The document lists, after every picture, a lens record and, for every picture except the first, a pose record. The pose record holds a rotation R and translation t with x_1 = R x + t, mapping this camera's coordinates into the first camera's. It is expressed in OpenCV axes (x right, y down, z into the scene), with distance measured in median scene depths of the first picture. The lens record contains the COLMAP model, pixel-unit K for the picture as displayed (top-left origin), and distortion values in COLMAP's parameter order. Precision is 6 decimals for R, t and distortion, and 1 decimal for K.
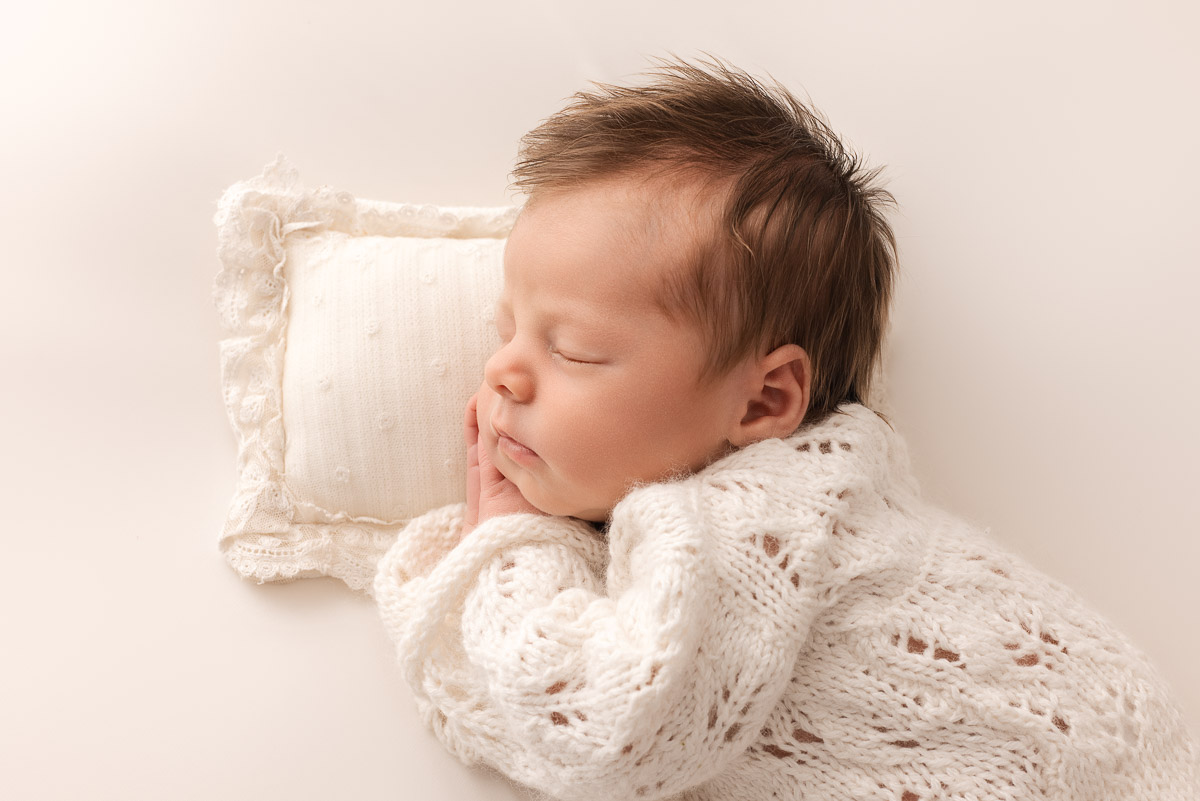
lens RADIAL K [[1925.3, 0, 598.7], [0, 1925.3, 399.4], [0, 0, 1]] dist [-0.045610, 0.000000]
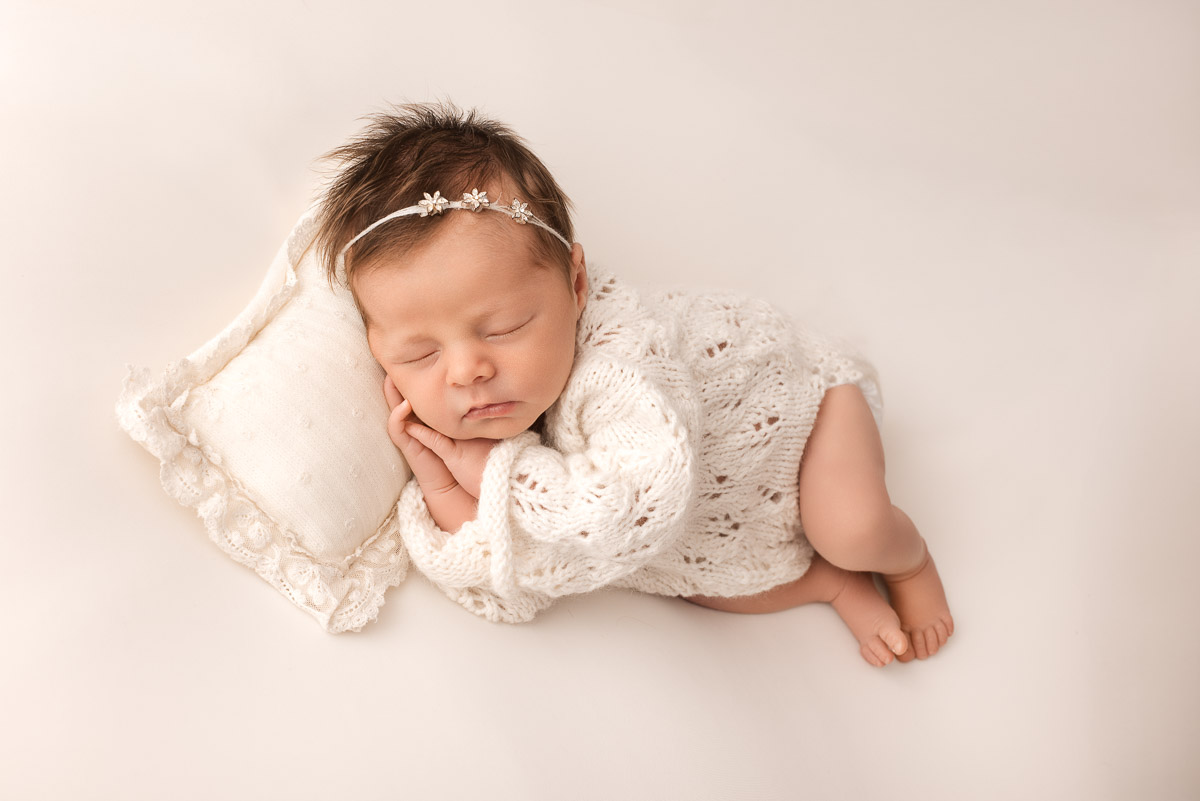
lens RADIAL K [[1925.3, 0, 595.3], [0, 1925.3, 381.0], [0, 0, 1]] dist [-0.045610, 0.000000]
pose [[0.492161, -0.584555, 0.645037, -0.946293], [0.485508, 0.799366, 0.353972, -0.475488], [-0.722537, 0.138959, 0.677223, -0.028339]]
